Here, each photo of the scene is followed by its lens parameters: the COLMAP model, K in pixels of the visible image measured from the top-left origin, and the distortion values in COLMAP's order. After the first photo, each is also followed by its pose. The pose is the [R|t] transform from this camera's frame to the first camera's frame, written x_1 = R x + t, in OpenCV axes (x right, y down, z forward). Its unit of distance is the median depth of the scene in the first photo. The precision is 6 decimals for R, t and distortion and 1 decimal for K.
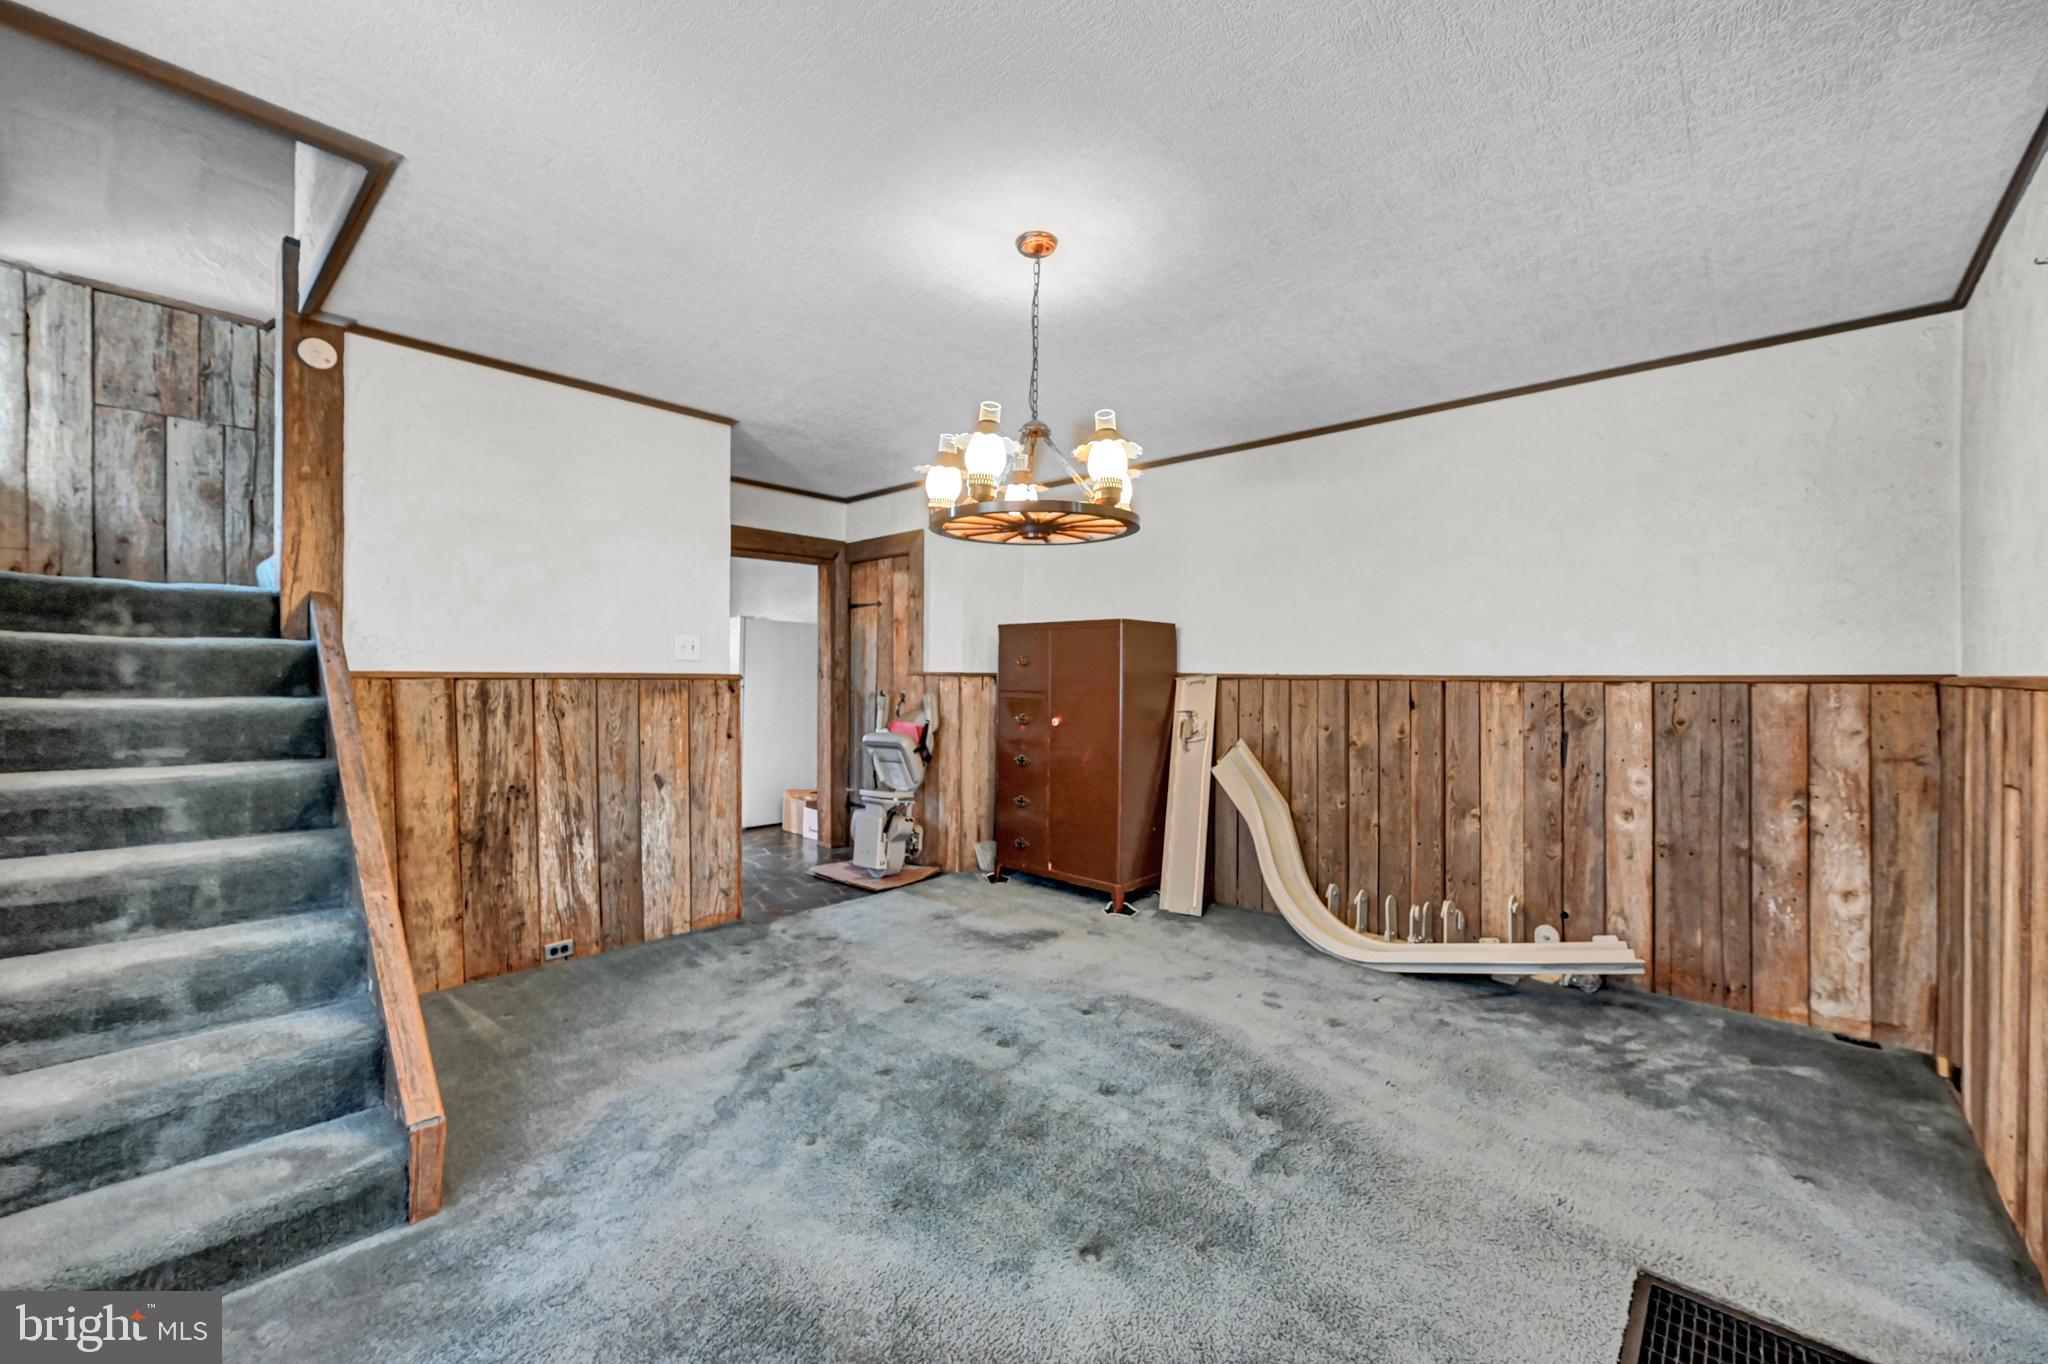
lens RADIAL K [[812.3, 0, 1024.1], [0, 812.3, 675.6], [0, 0, 1]] dist [-0.002825, 0.000444]
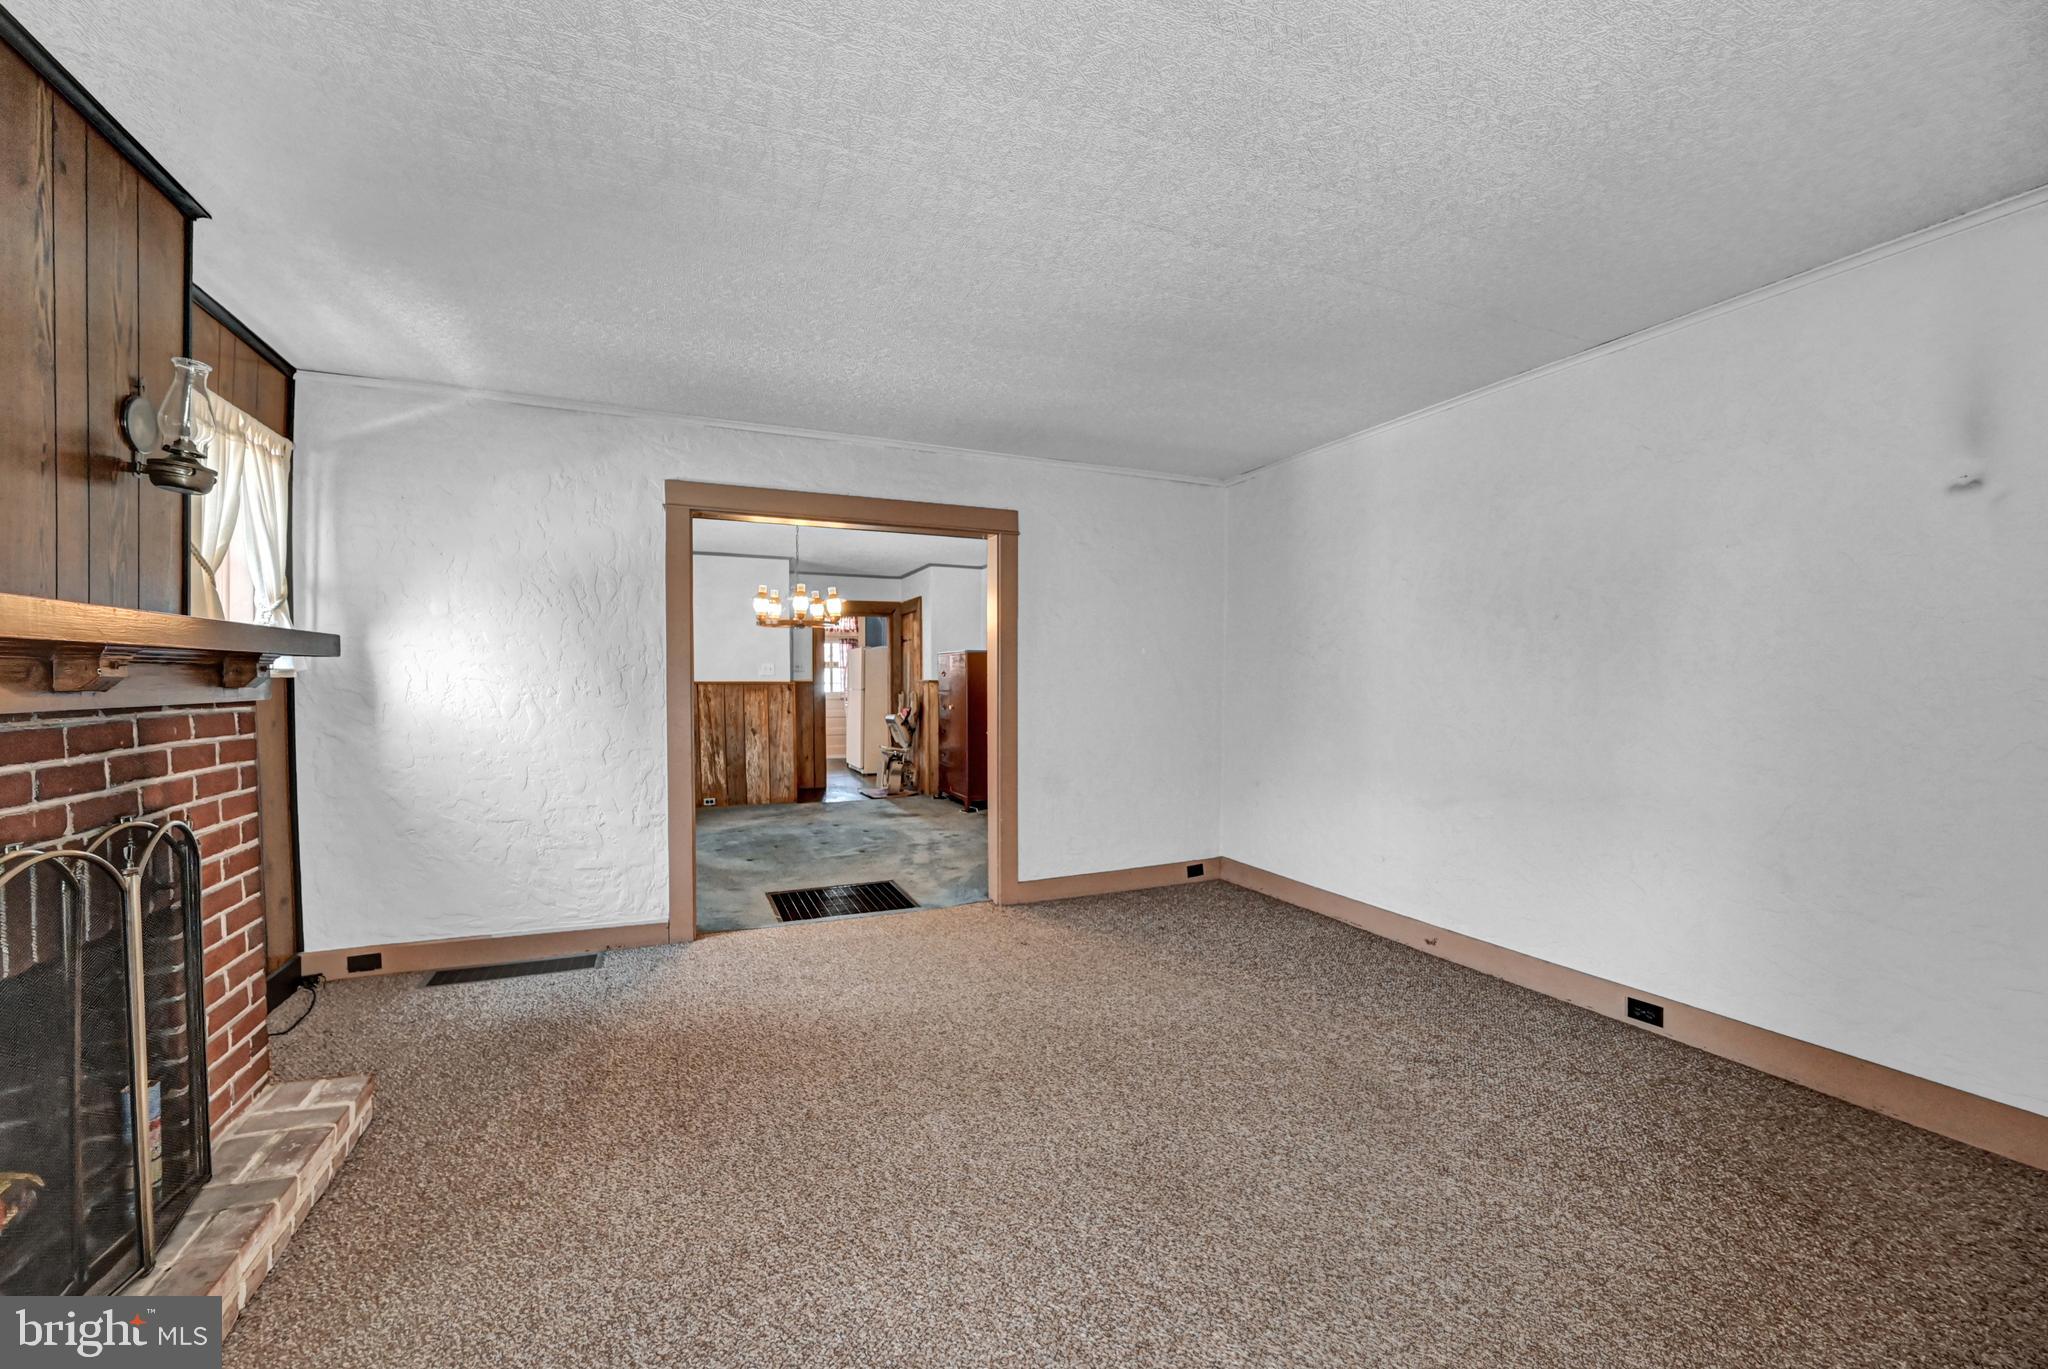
lens RADIAL K [[821.3, 0, 1016.6], [0, 821.3, 701.1], [0, 0, 1]] dist [-0.000076, -0.000057]
pose [[0.905852, 0.005067, -0.423565, 1.209840], [0.004640, 0.999750, 0.021884, 0.004744], [0.423570, -0.021790, 0.905601, -0.741439]]
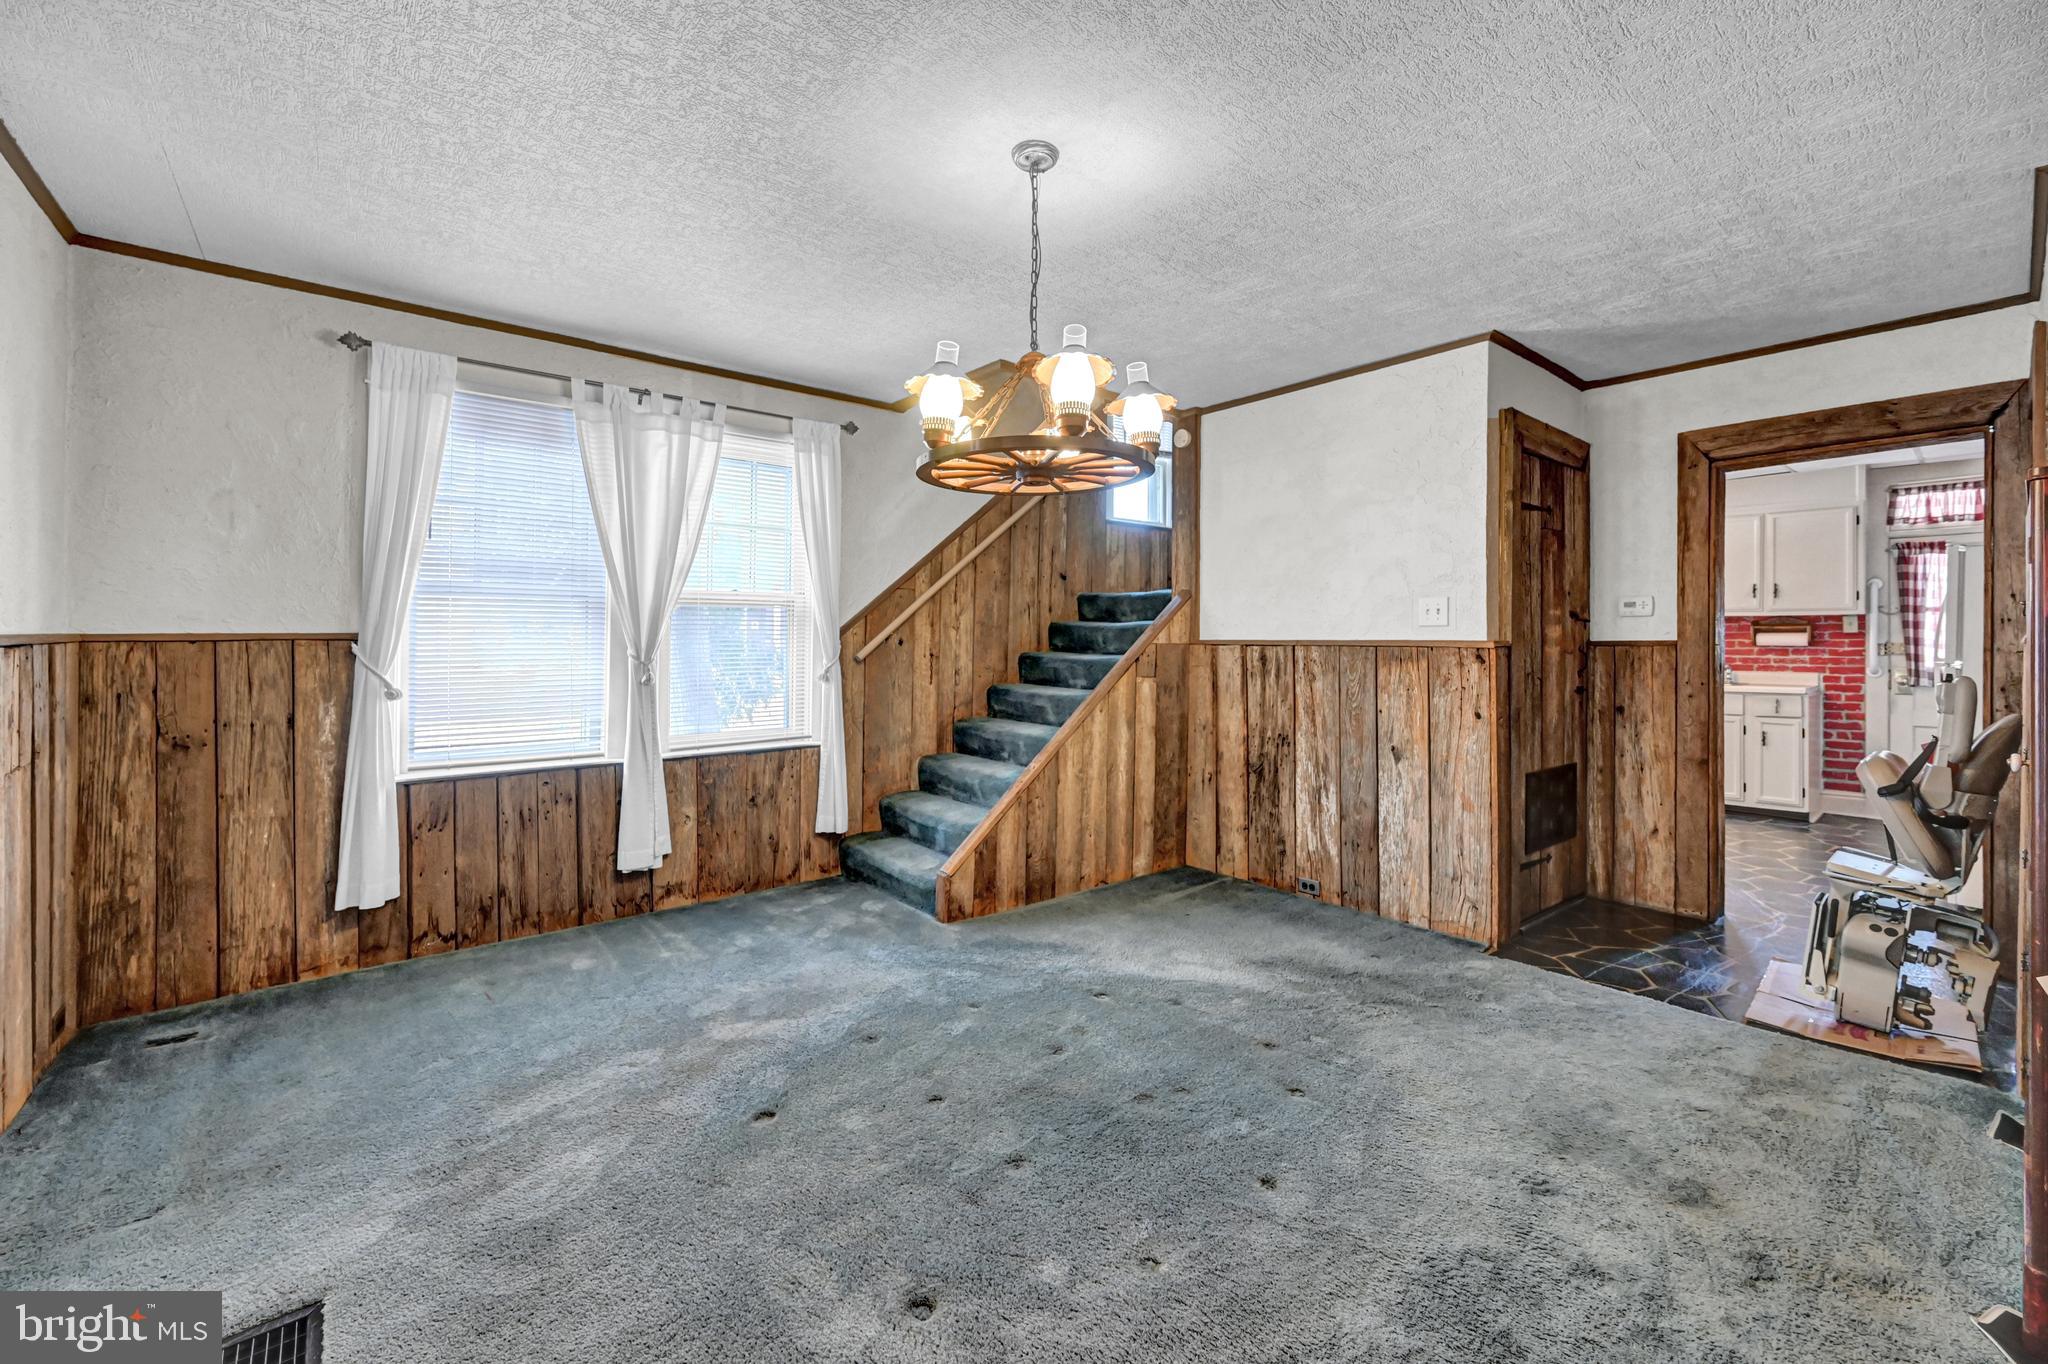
lens RADIAL K [[823.4, 0, 1023.7], [0, 823.4, 643.2], [0, 0, 1]] dist [-0.006656, -0.000074]
pose [[-0.138477, -0.001556, -0.990364, 0.617036], [-0.003439, 0.999993, -0.001090, 0.003028], [0.990360, 0.003255, -0.138481, 0.766328]]
